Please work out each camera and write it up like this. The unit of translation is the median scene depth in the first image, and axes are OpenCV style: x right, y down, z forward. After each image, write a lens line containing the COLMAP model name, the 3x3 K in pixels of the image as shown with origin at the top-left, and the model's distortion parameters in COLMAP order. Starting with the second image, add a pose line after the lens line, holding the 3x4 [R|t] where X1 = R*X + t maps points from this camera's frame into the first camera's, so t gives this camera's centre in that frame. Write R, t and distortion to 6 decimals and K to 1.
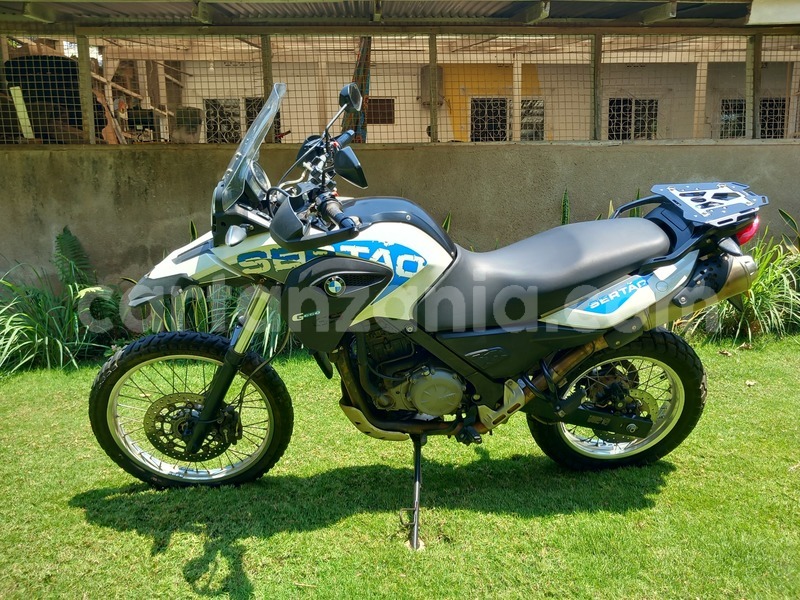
lens RADIAL K [[604.5, 0, 400.0], [0, 604.5, 300.0], [0, 0, 1]] dist [0.110653, -0.258988]
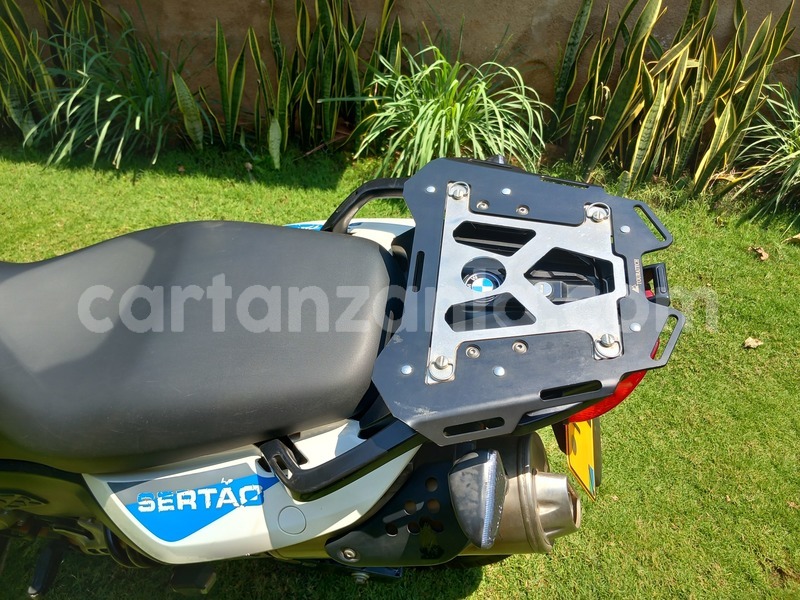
lens RADIAL K [[604.5, 0, 400.0], [0, 604.5, 300.0], [0, 0, 1]] dist [0.110653, -0.258988]
pose [[0.982213, 0.158922, -0.100008, 0.491120], [-0.096558, 0.884277, 0.456871, -0.303967], [0.161042, -0.439088, 0.883893, 0.716498]]
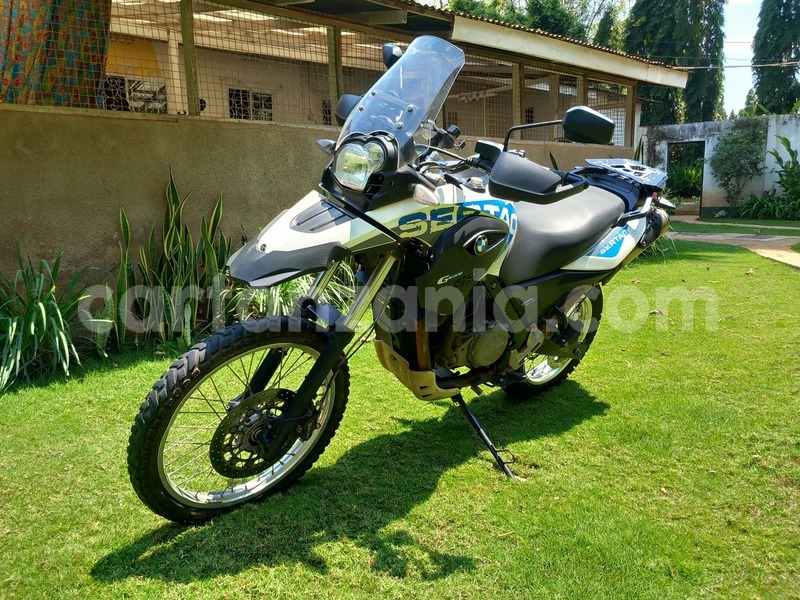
lens RADIAL K [[604.5, 0, 400.0], [0, 604.5, 300.0], [0, 0, 1]] dist [0.110653, -0.258988]
pose [[0.791886, -0.107052, 0.601212, -0.769848], [0.098746, 0.994005, 0.046930, 0.007511], [-0.602632, 0.022203, 0.797710, 0.240625]]
